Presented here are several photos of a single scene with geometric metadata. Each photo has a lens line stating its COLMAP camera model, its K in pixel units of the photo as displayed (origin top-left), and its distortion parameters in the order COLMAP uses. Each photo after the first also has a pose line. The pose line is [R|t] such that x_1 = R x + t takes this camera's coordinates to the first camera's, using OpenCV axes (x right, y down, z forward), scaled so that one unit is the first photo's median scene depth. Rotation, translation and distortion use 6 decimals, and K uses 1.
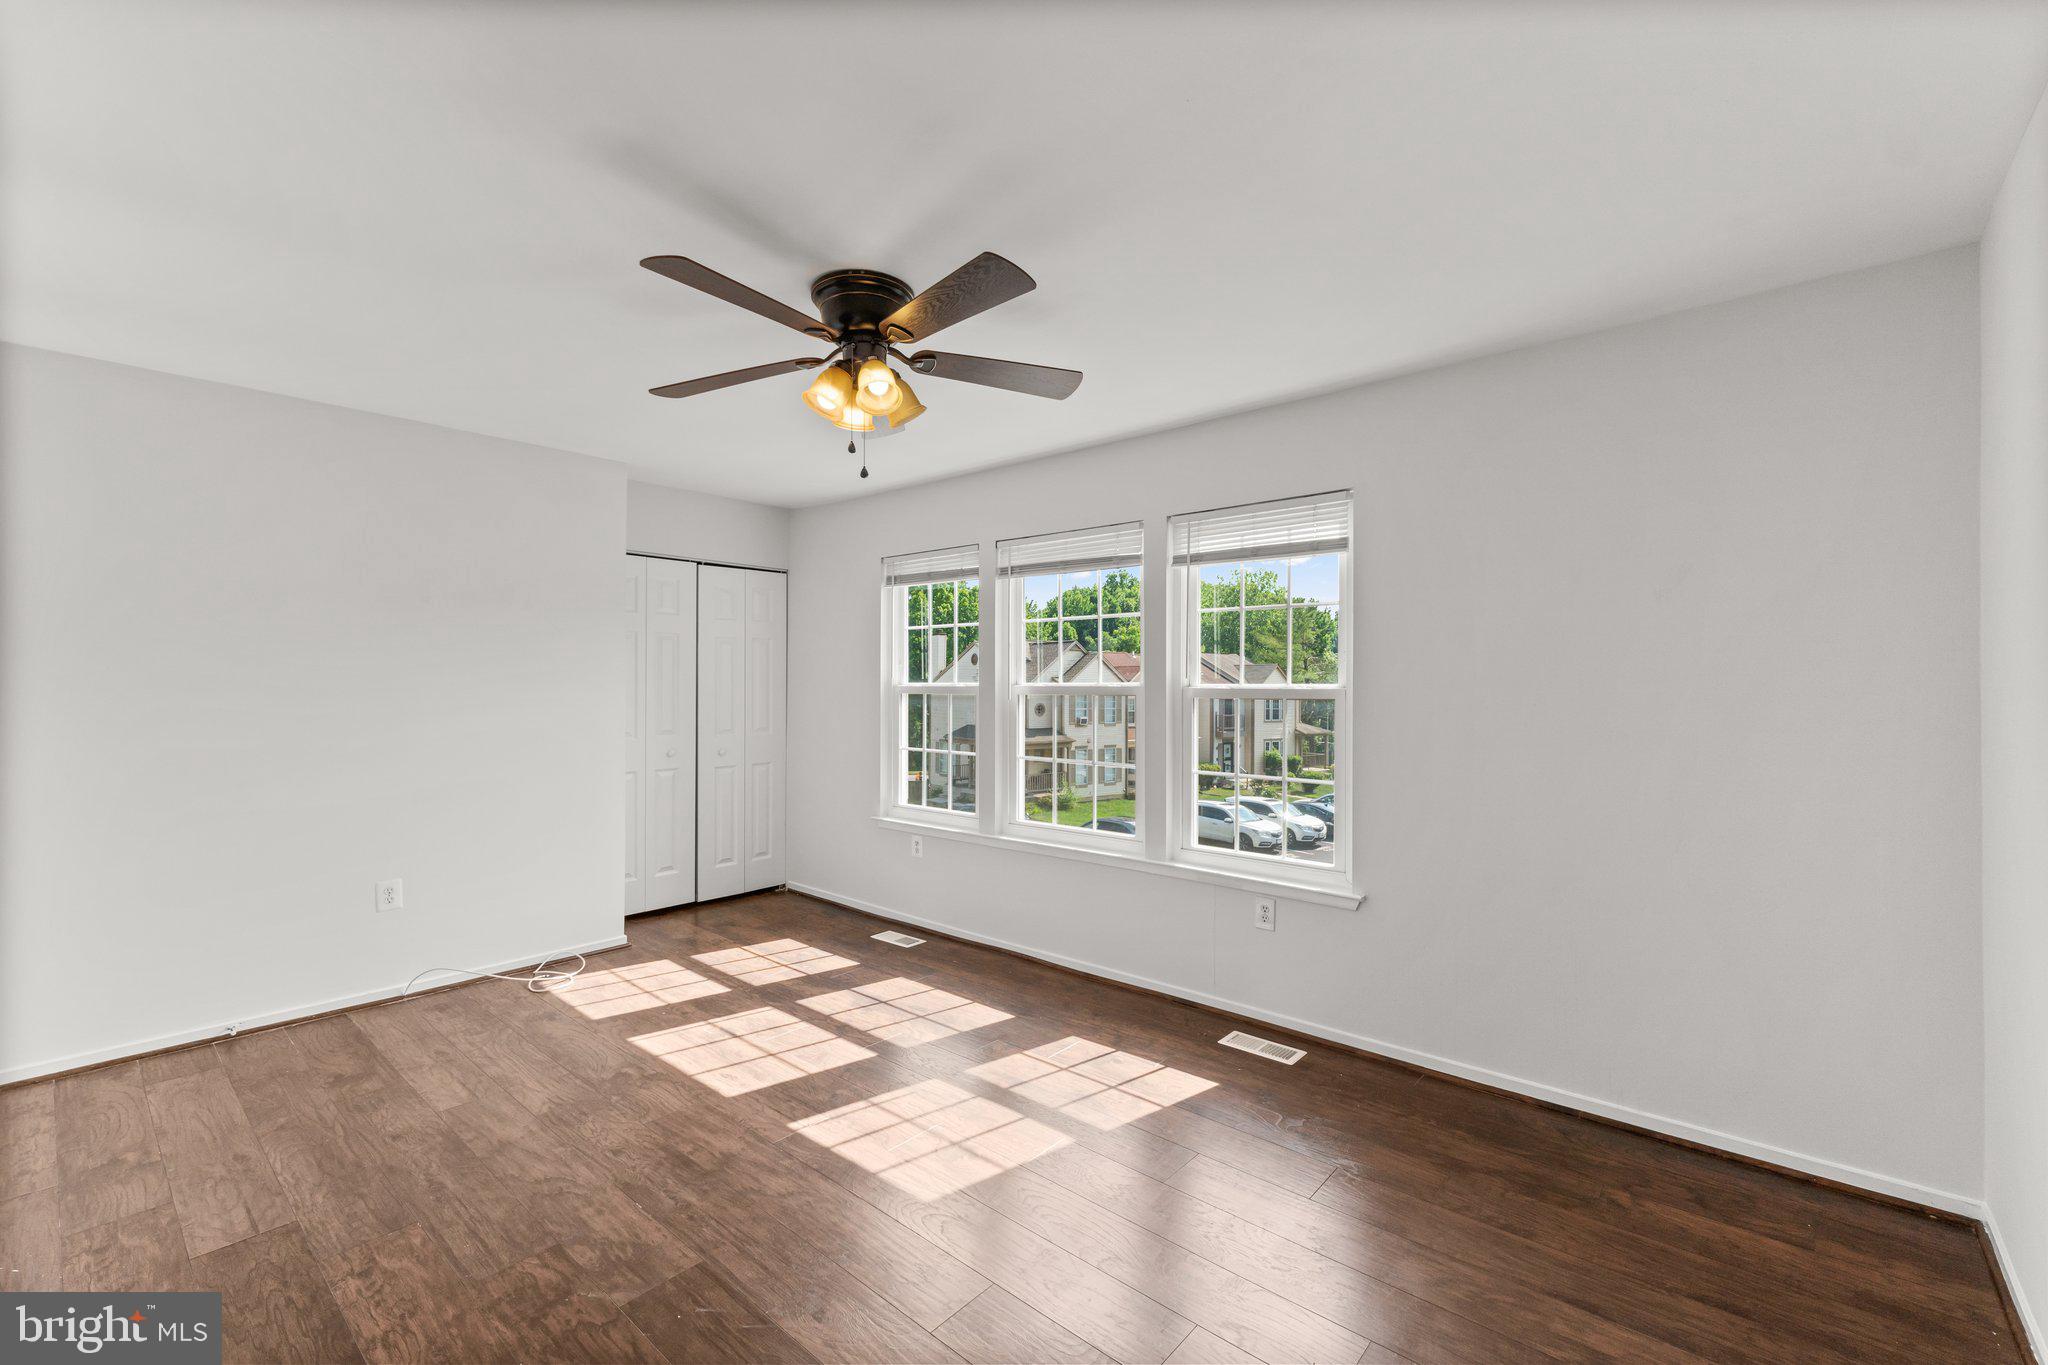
lens RADIAL K [[851.2, 0, 1023.9], [0, 851.2, 683.1], [0, 0, 1]] dist [0.004511, 0.000645]
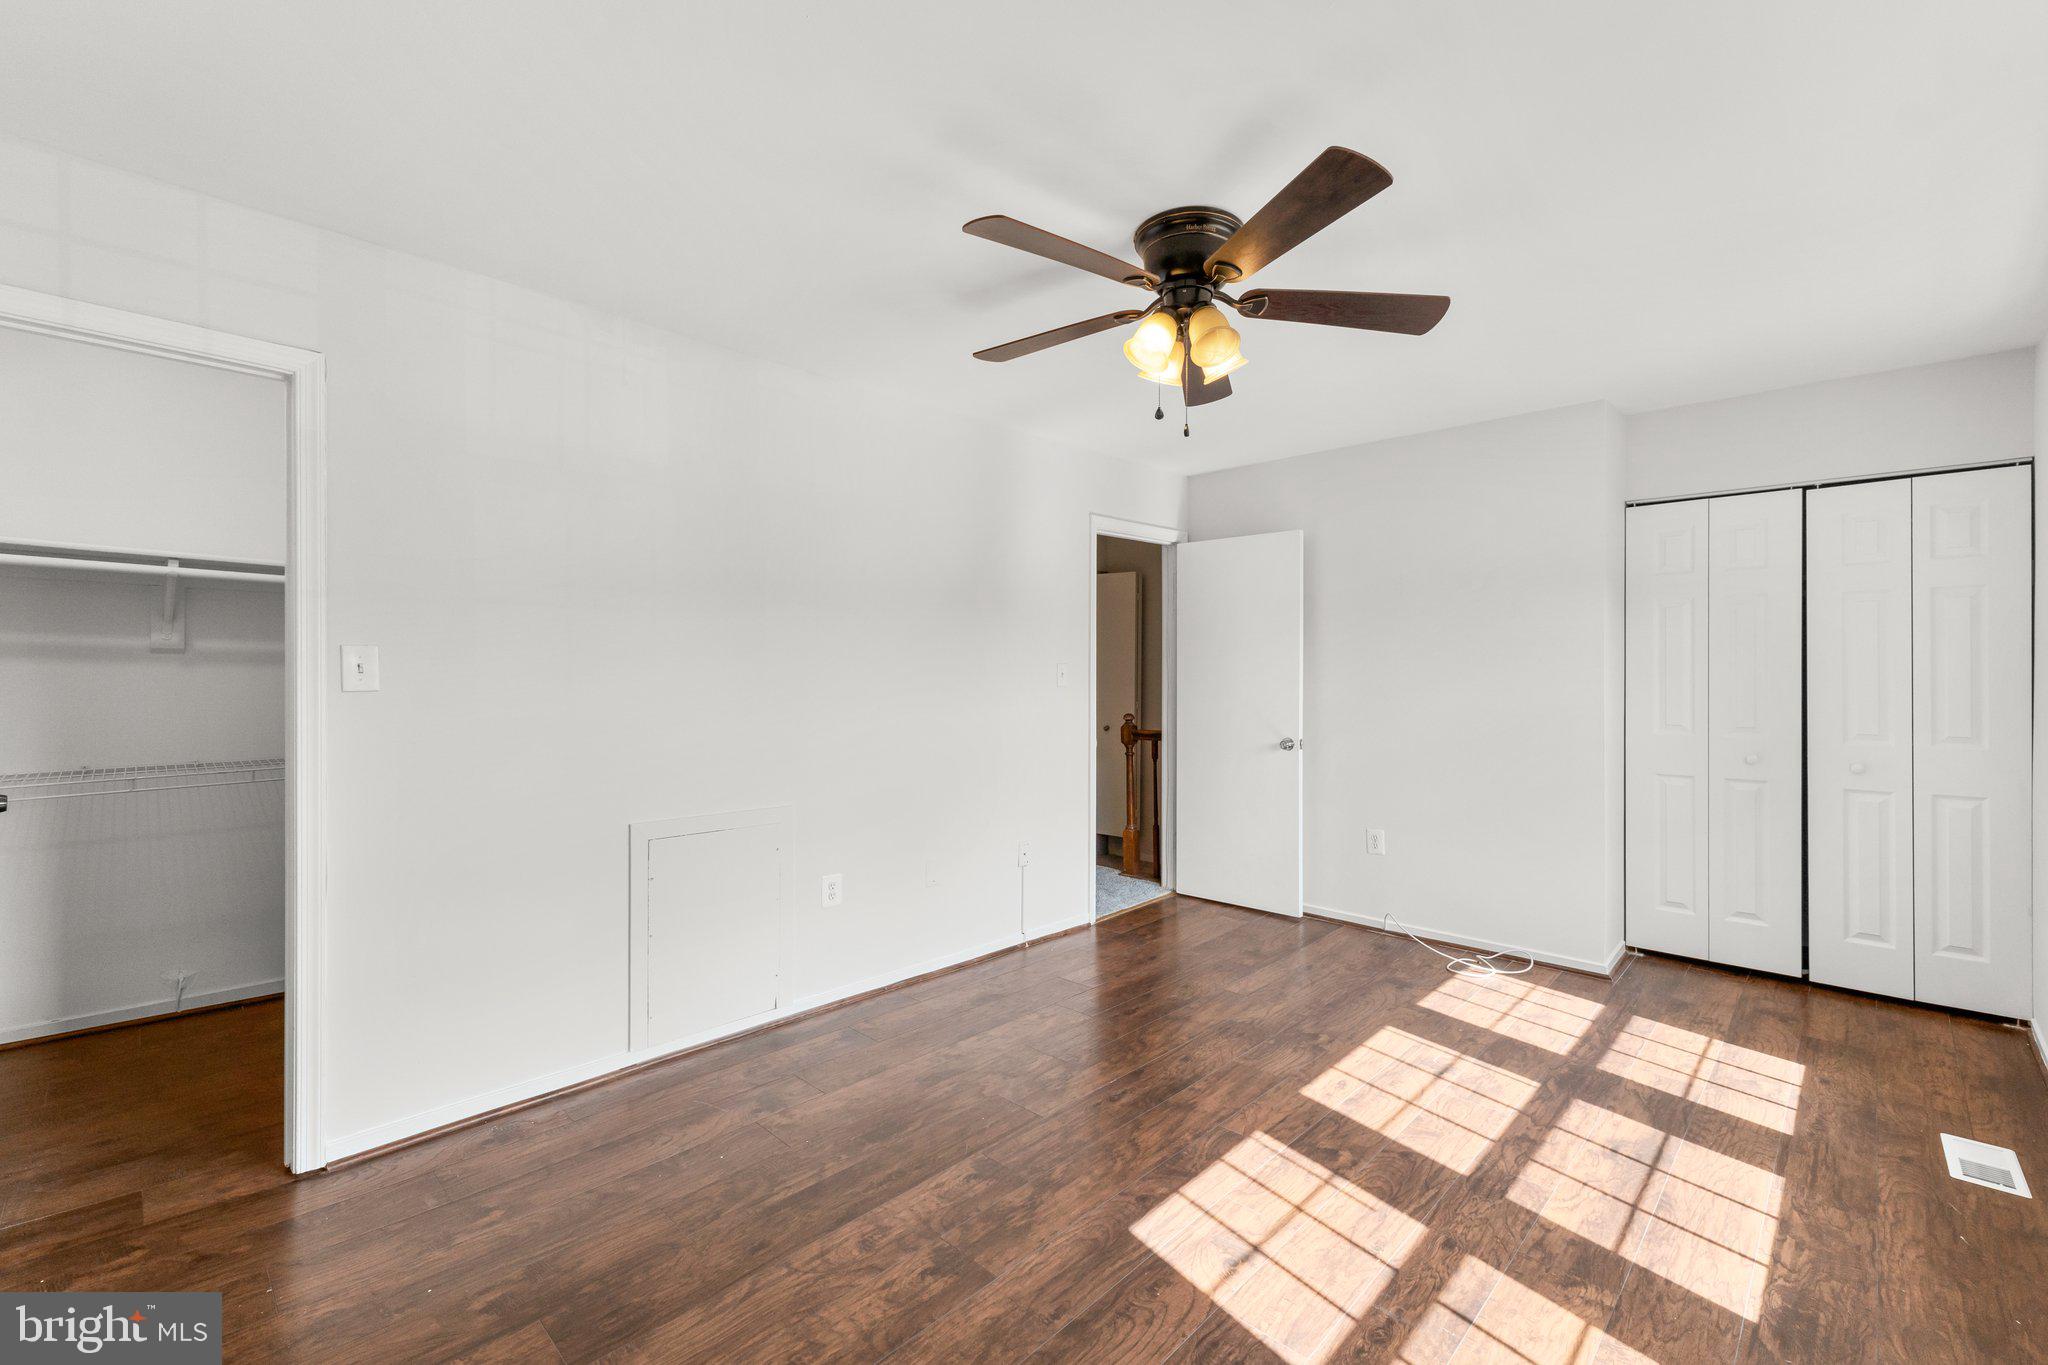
lens RADIAL K [[871.5, 0, 1023.8], [0, 871.5, 666.1], [0, 0, 1]] dist [0.003790, 0.000253]
pose [[-0.058278, -0.005851, -0.998283, 0.525766], [0.003210, 0.999977, -0.006049, 0.007750], [0.998295, -0.003557, -0.058258, 0.597175]]
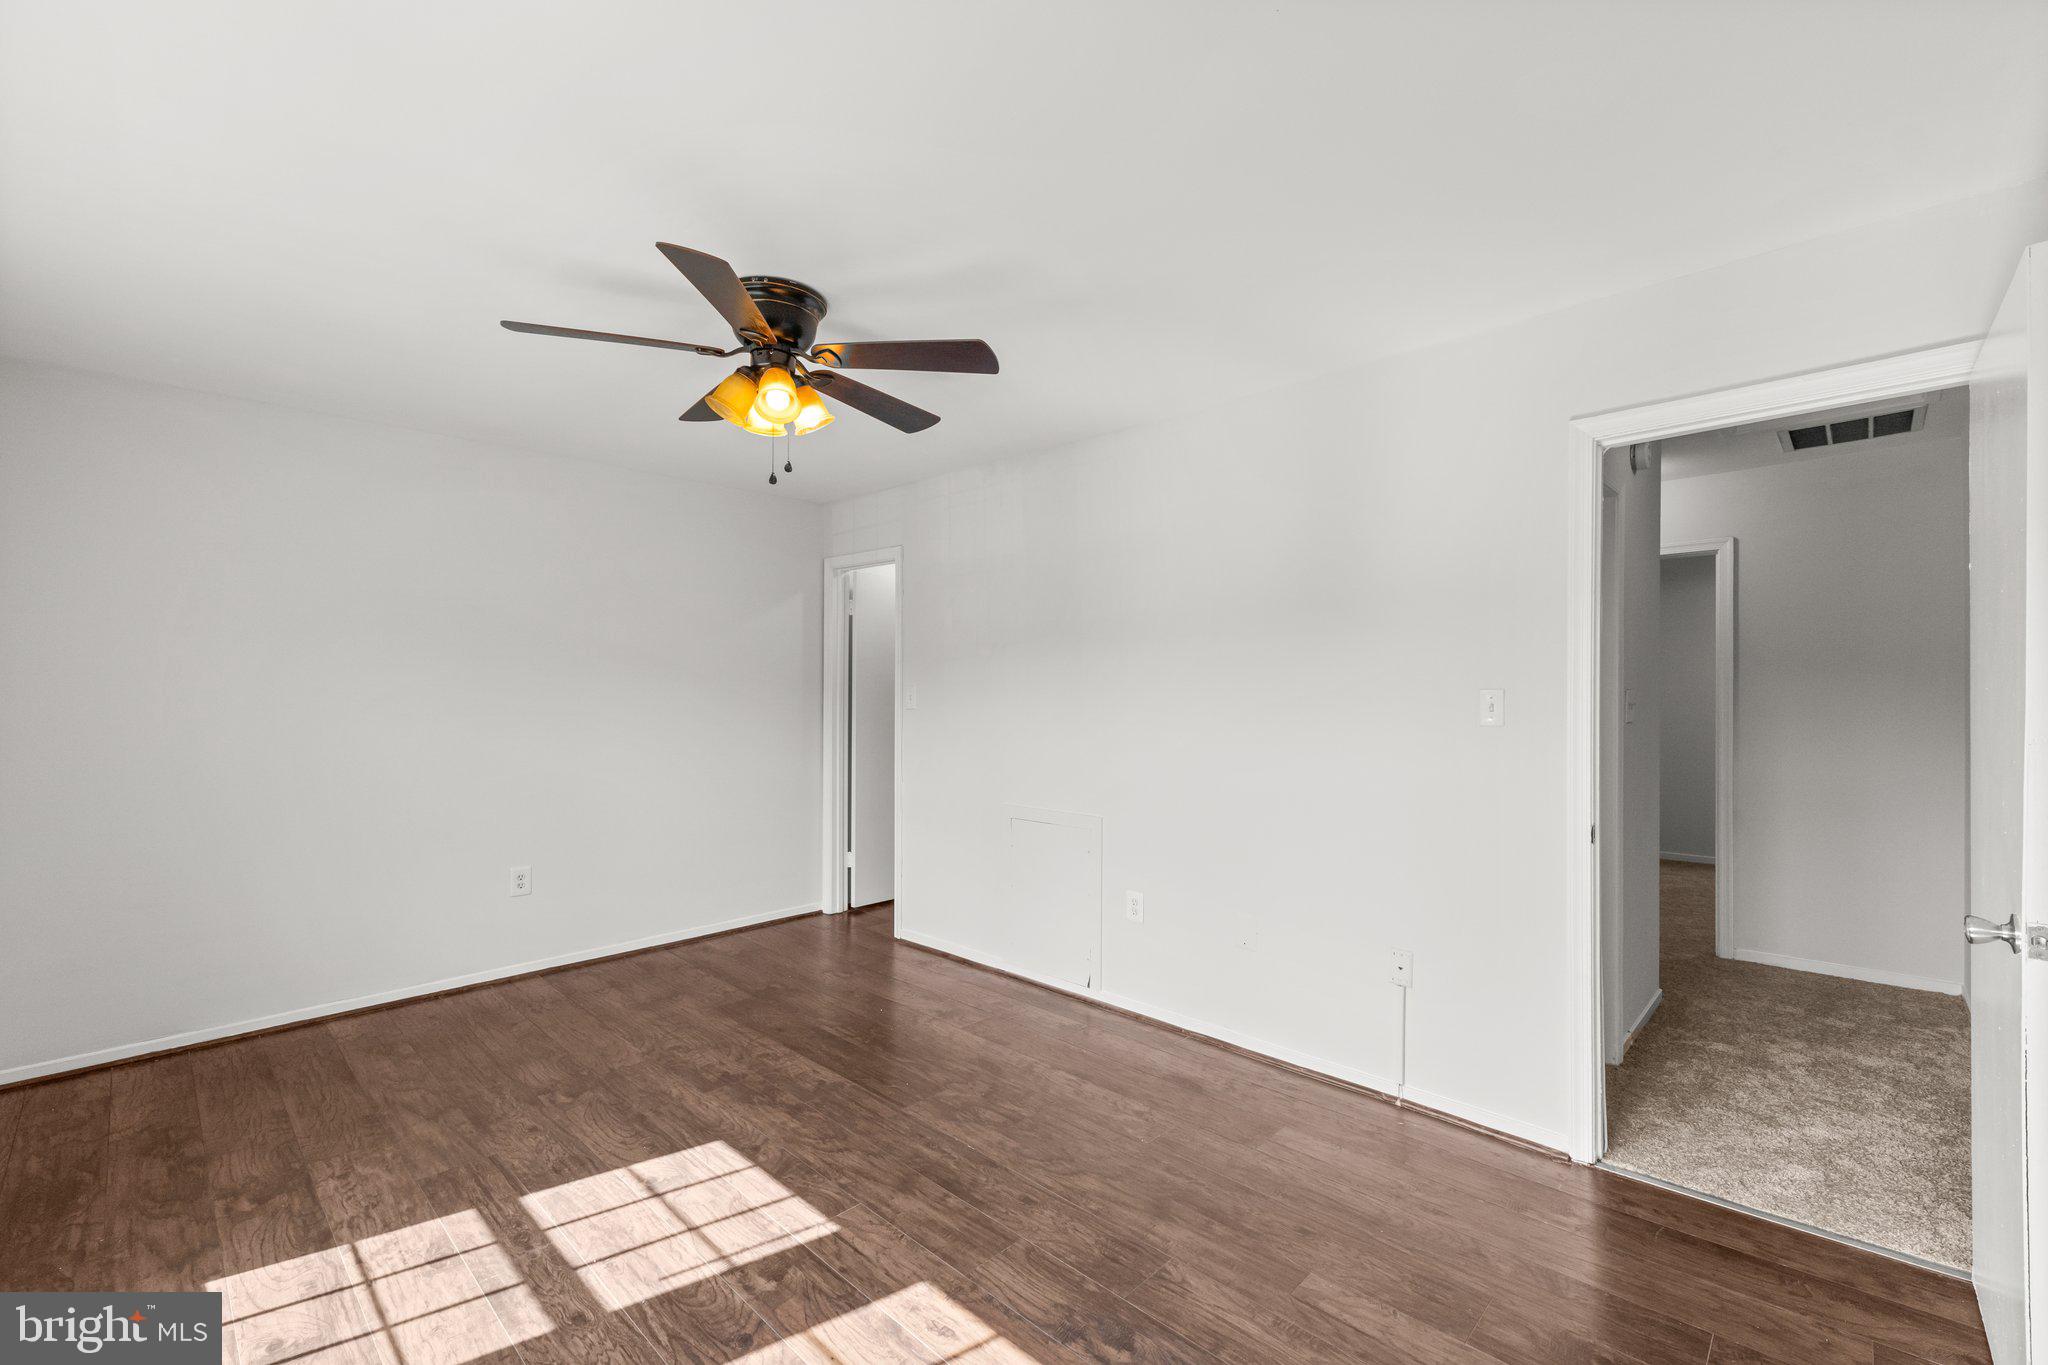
lens RADIAL K [[862.2, 0, 1027.7], [0, 862.2, 689.3], [0, 0, 1]] dist [0.001589, 0.000213]
pose [[-0.998770, -0.004042, 0.049421, -0.366646], [-0.004663, 0.999912, -0.012451, 0.008467], [-0.049366, -0.012666, -0.998700, 1.359629]]
